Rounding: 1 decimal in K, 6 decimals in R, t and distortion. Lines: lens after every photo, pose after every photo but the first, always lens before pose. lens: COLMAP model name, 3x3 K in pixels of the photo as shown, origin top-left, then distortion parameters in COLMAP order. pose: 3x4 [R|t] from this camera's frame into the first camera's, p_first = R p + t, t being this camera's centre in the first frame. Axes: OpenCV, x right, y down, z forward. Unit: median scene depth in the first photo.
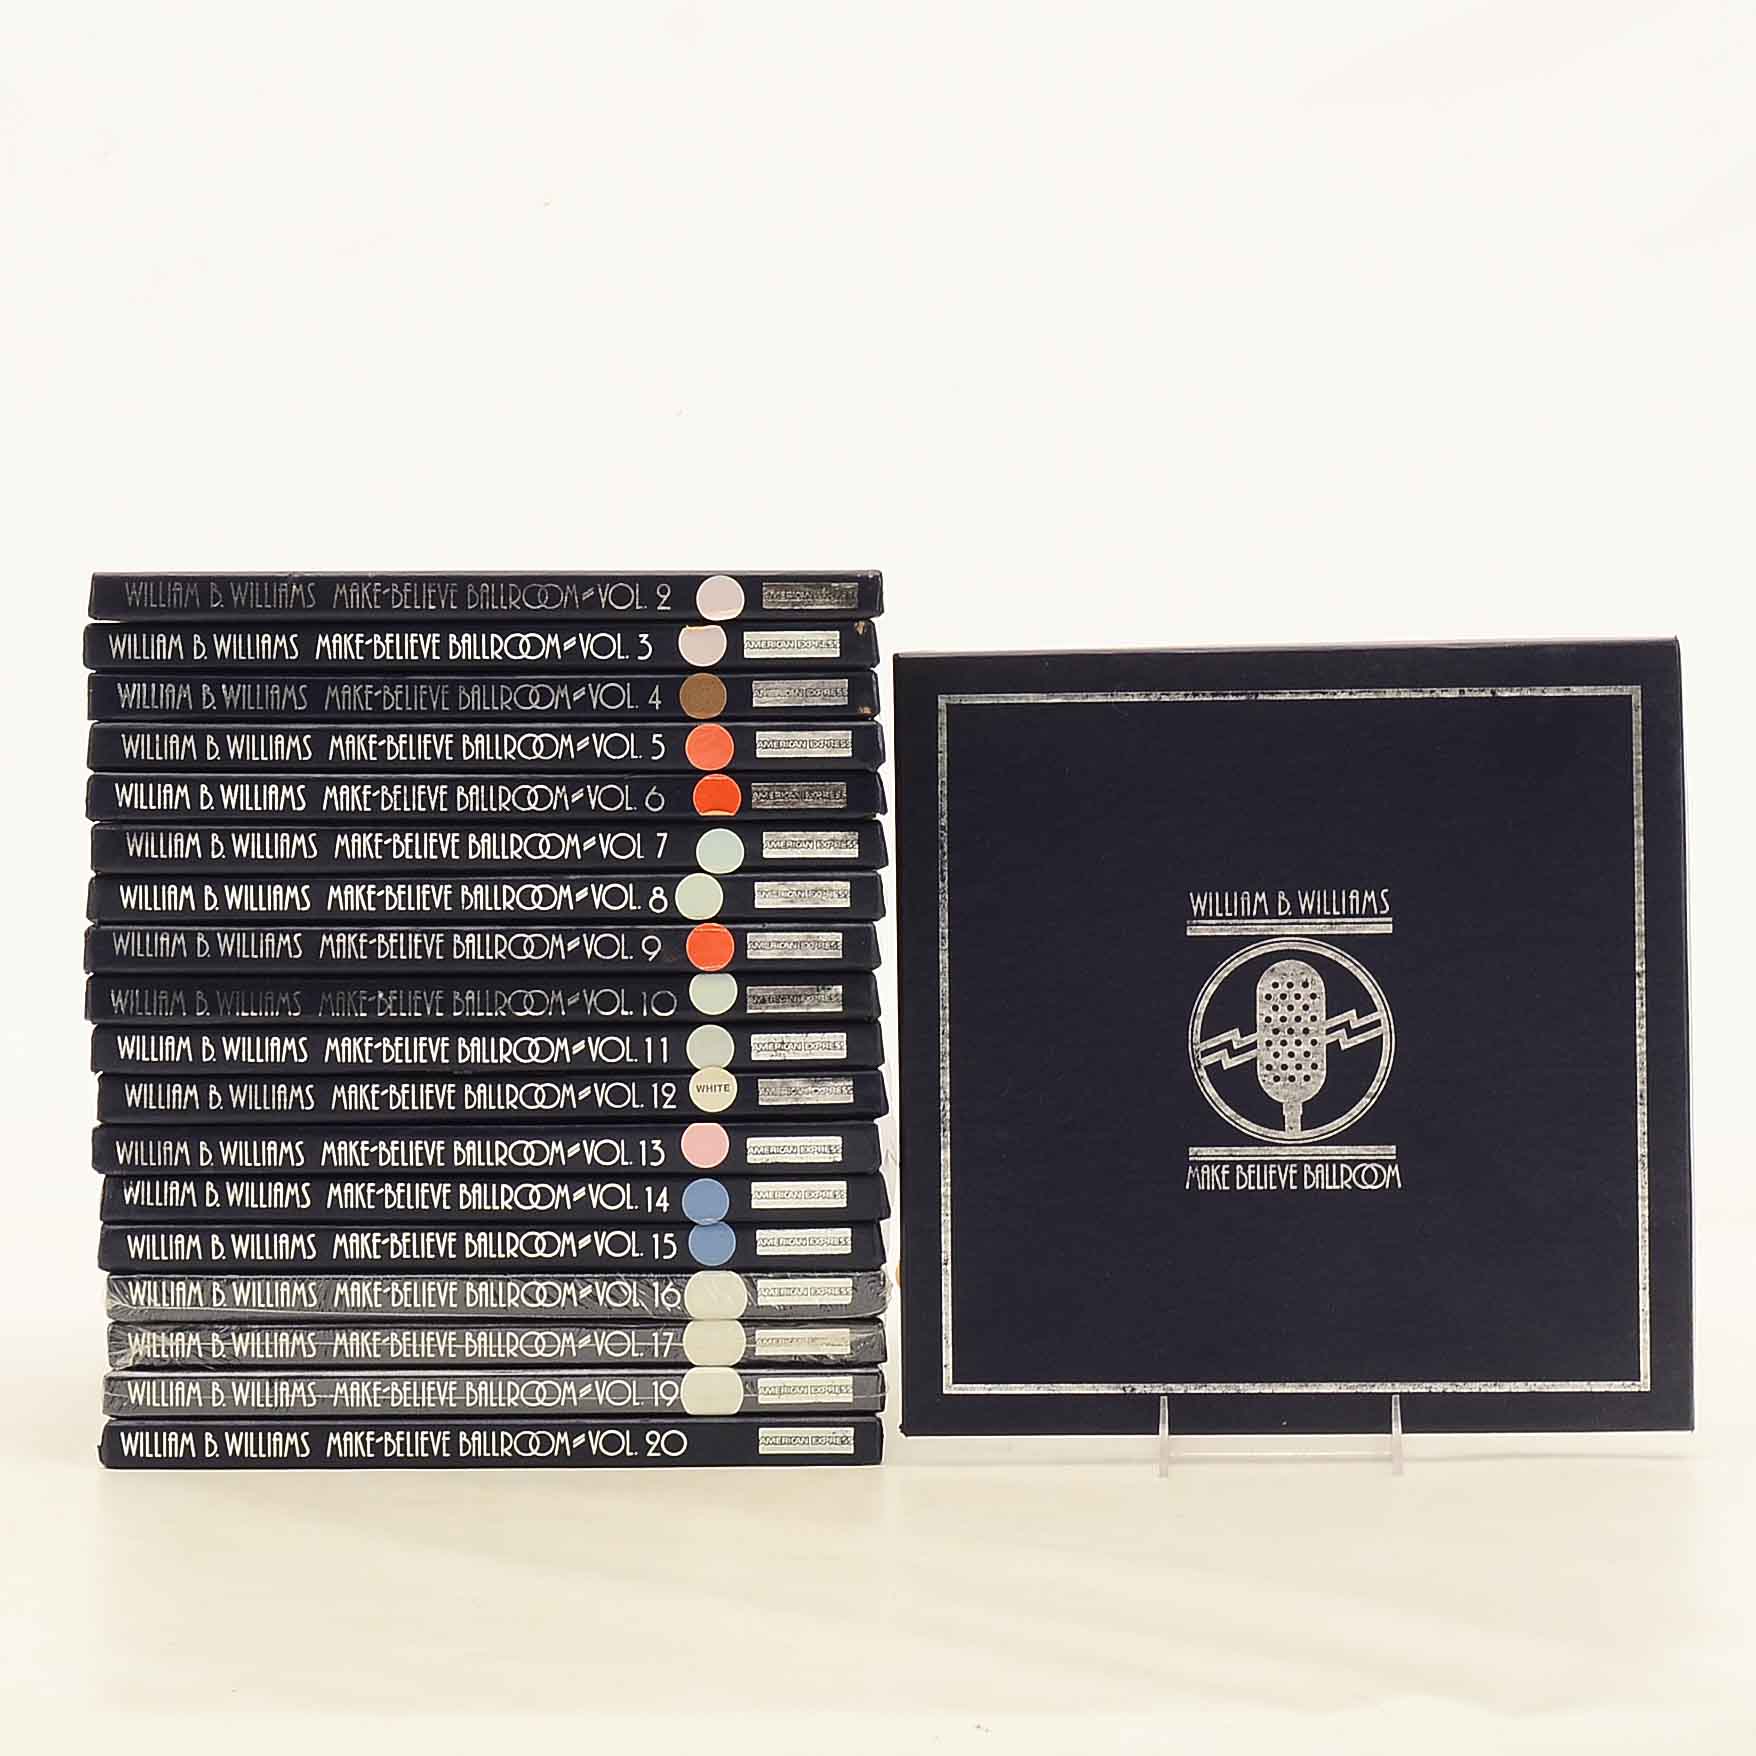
lens RADIAL K [[6132.4, 0, 882.0], [0, 6132.4, 886.1], [0, 0, 1]] dist [0.042167, 0.000000]
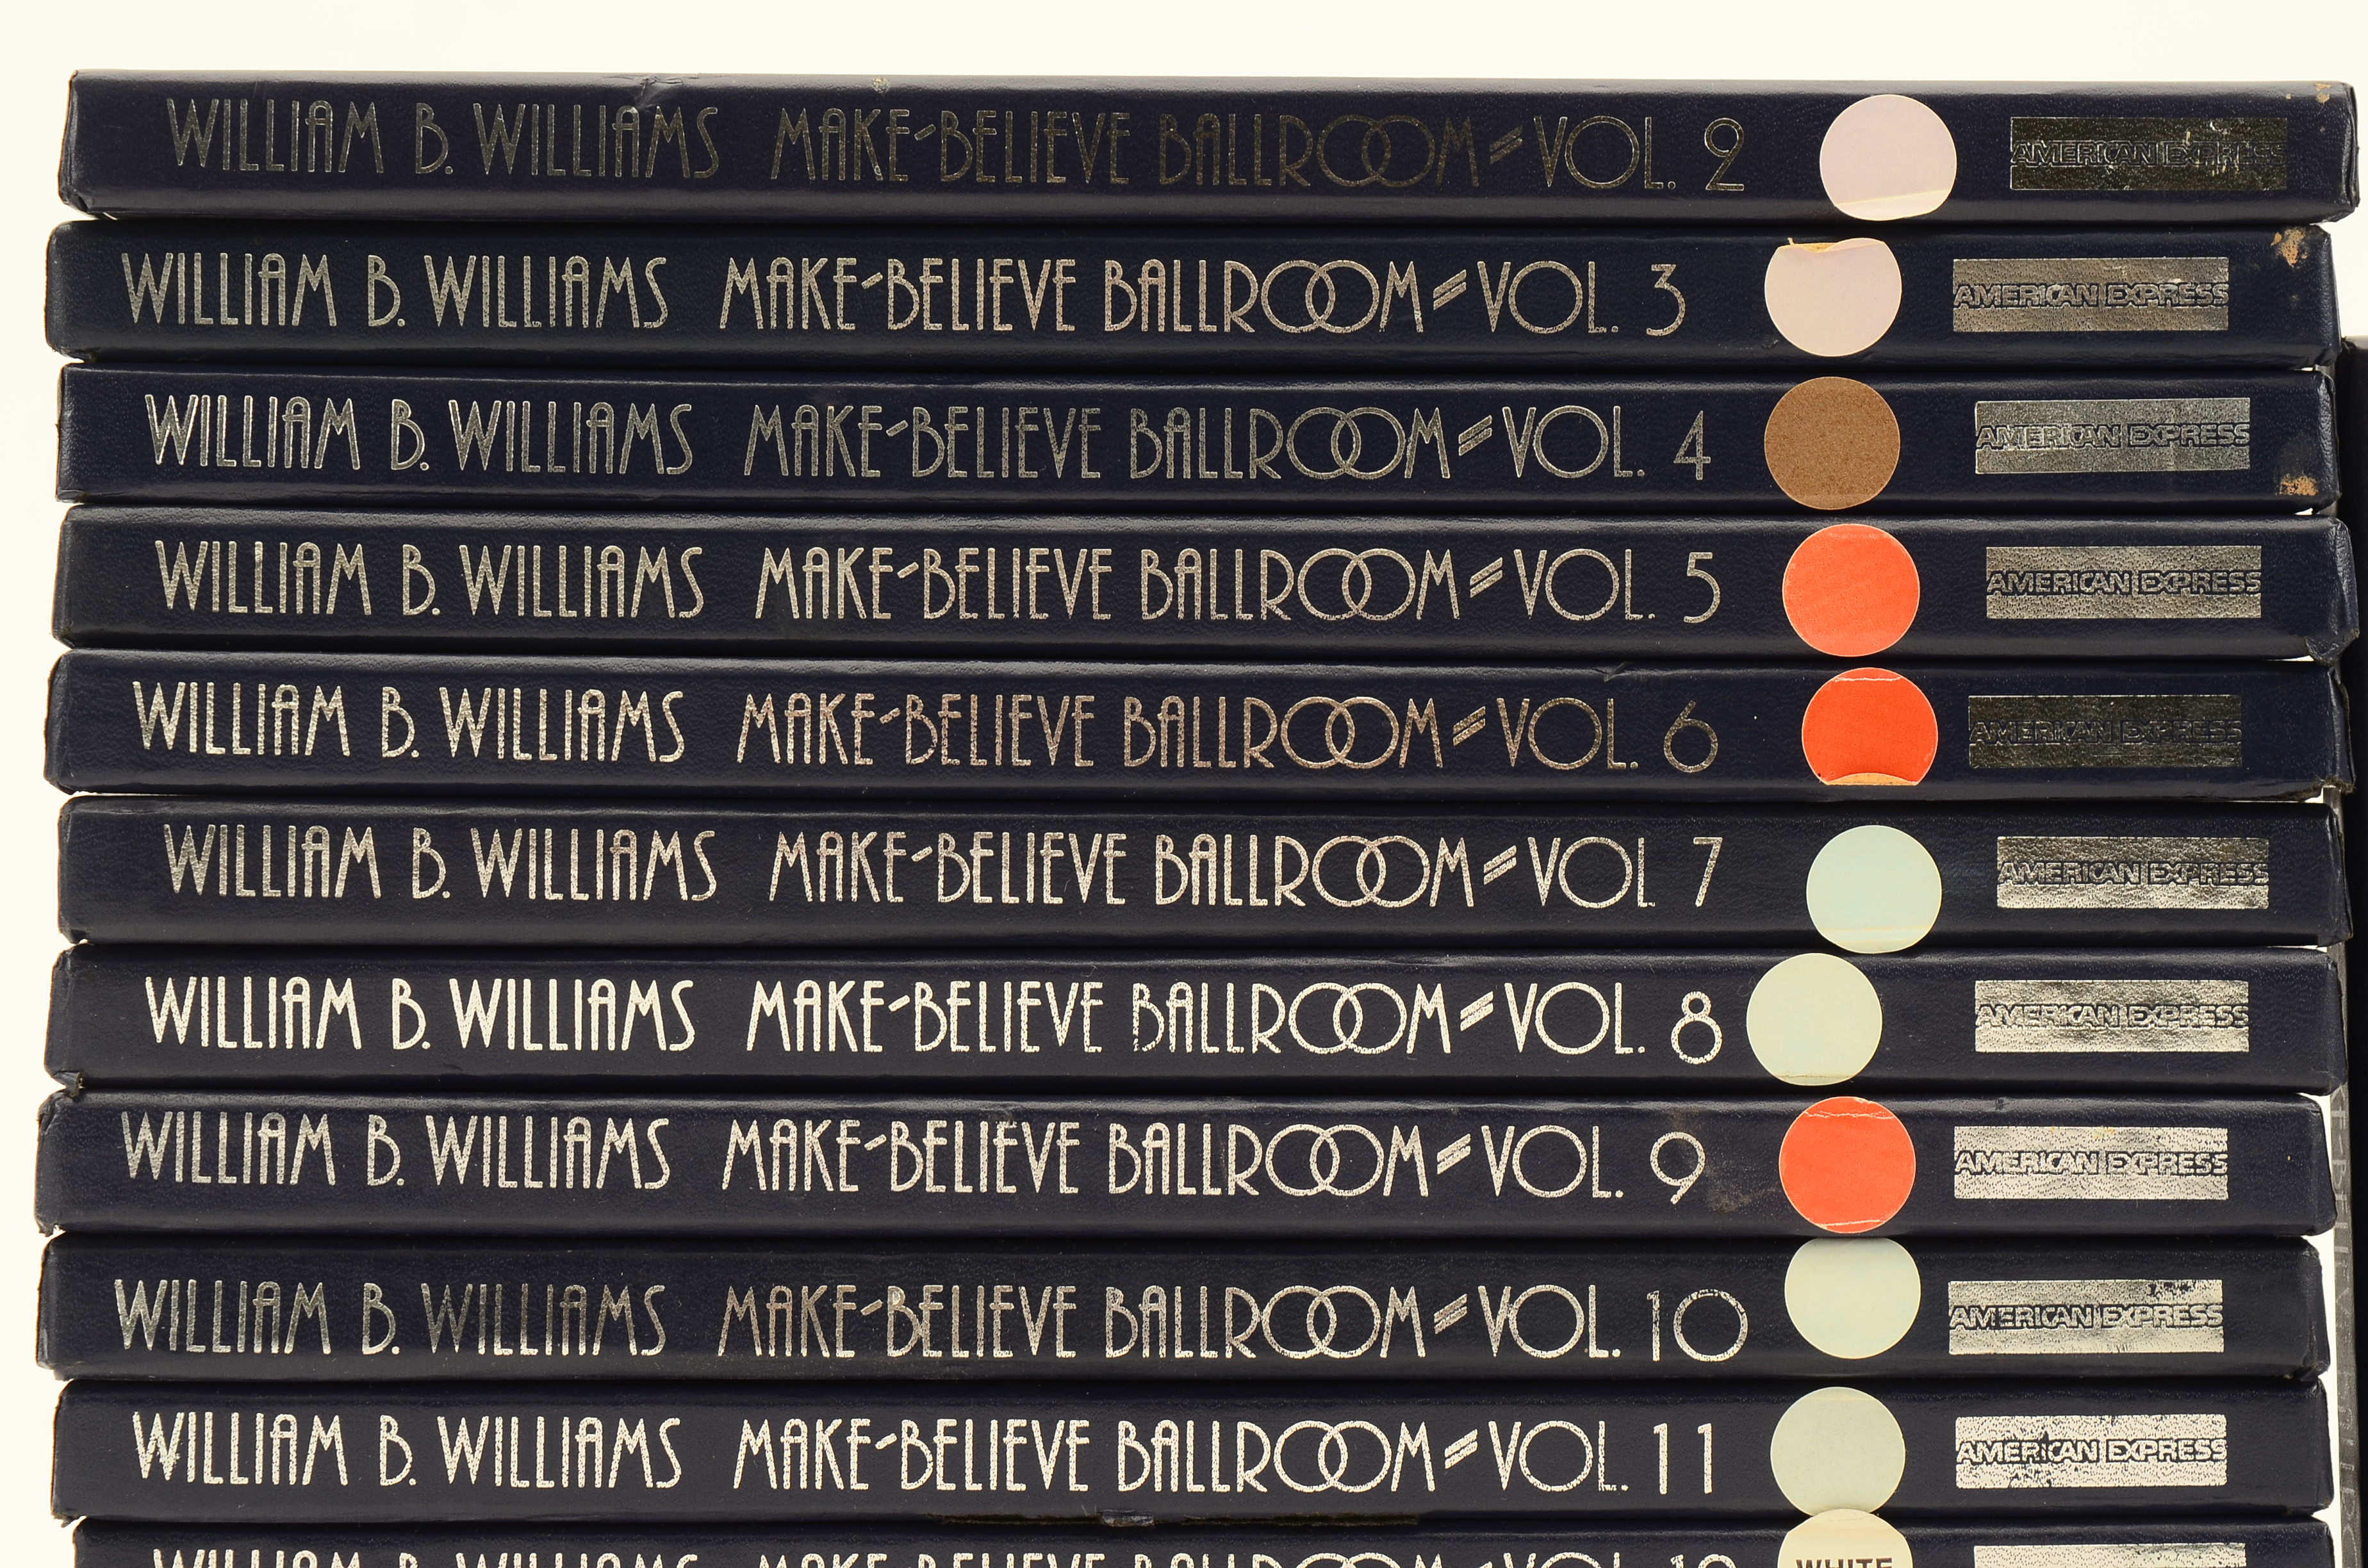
lens RADIAL K [[5071.1, 0, 1187.8], [0, 5071.1, 788.2], [0, 0, 1]] dist [0.078122, 0.000000]
pose [[0.999823, 0.007406, 0.017269, -0.070082], [-0.006803, 0.999375, -0.034684, -0.001183], [-0.017515, 0.034561, 0.999249, 0.708577]]
